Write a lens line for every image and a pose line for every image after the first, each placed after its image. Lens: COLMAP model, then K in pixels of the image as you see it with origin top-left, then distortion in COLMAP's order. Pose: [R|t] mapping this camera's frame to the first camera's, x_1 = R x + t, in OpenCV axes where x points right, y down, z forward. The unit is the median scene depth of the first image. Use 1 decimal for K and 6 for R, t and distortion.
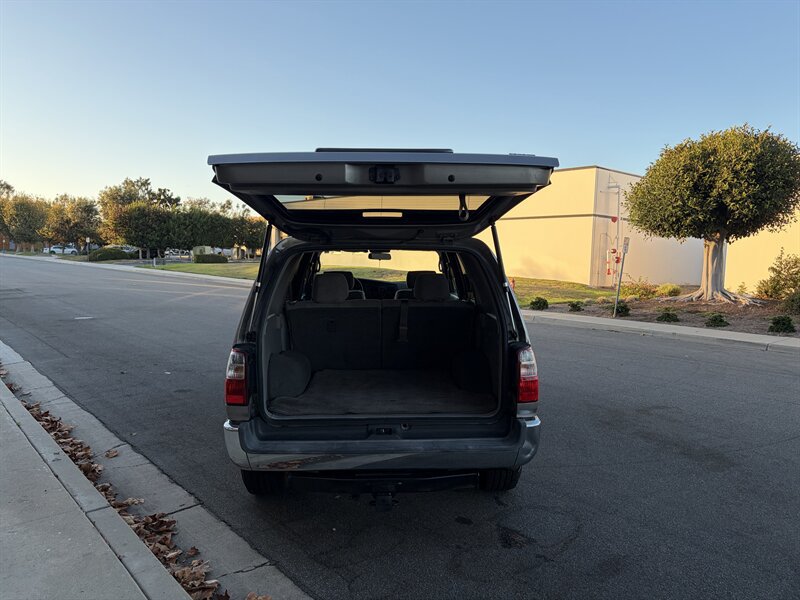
lens RADIAL K [[604.5, 0, 397.9], [0, 604.5, 294.5], [0, 0, 1]] dist [0.055567, -0.054174]
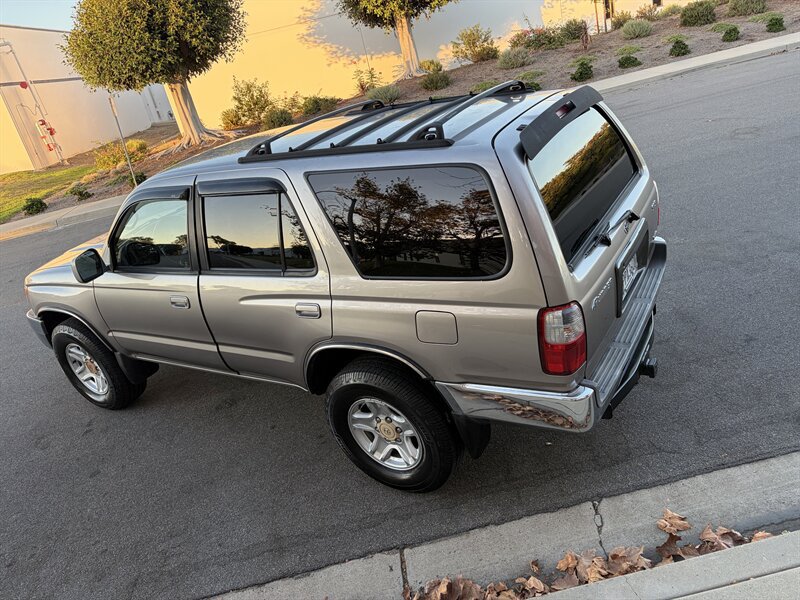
lens RADIAL K [[604.5, 0, 405.4], [0, 604.5, 295.7], [0, 0, 1]] dist [0.055567, -0.054174]
pose [[0.537094, -0.459546, 0.707352, -0.157024], [0.280424, 0.888149, 0.364079, -0.043105], [-0.795545, 0.002814, 0.605888, 0.124159]]
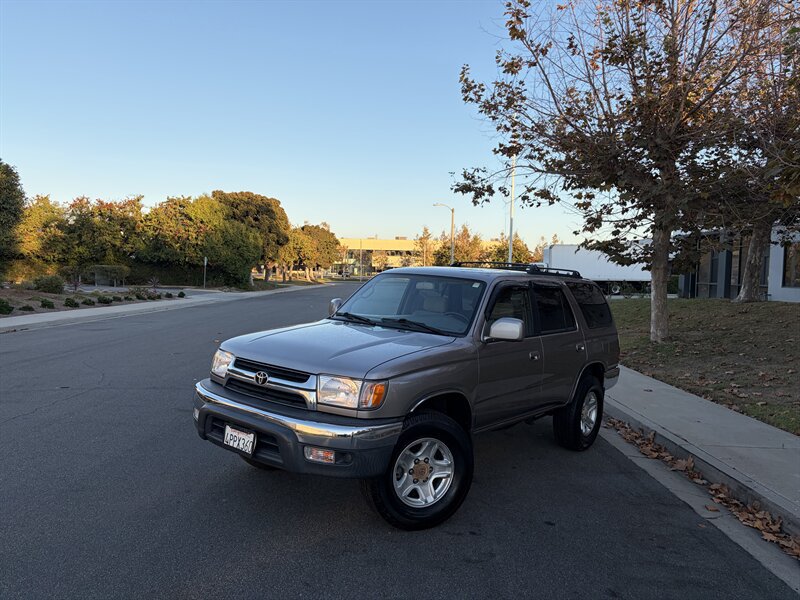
lens RADIAL K [[604.5, 0, 399.2], [0, 604.5, 300.8], [0, 0, 1]] dist [0.055567, -0.054174]
pose [[-0.764049, -0.078447, 0.640371, -0.188893], [-0.010713, 0.993986, 0.108984, -0.045693], [-0.645070, 0.076409, -0.760294, 0.561446]]
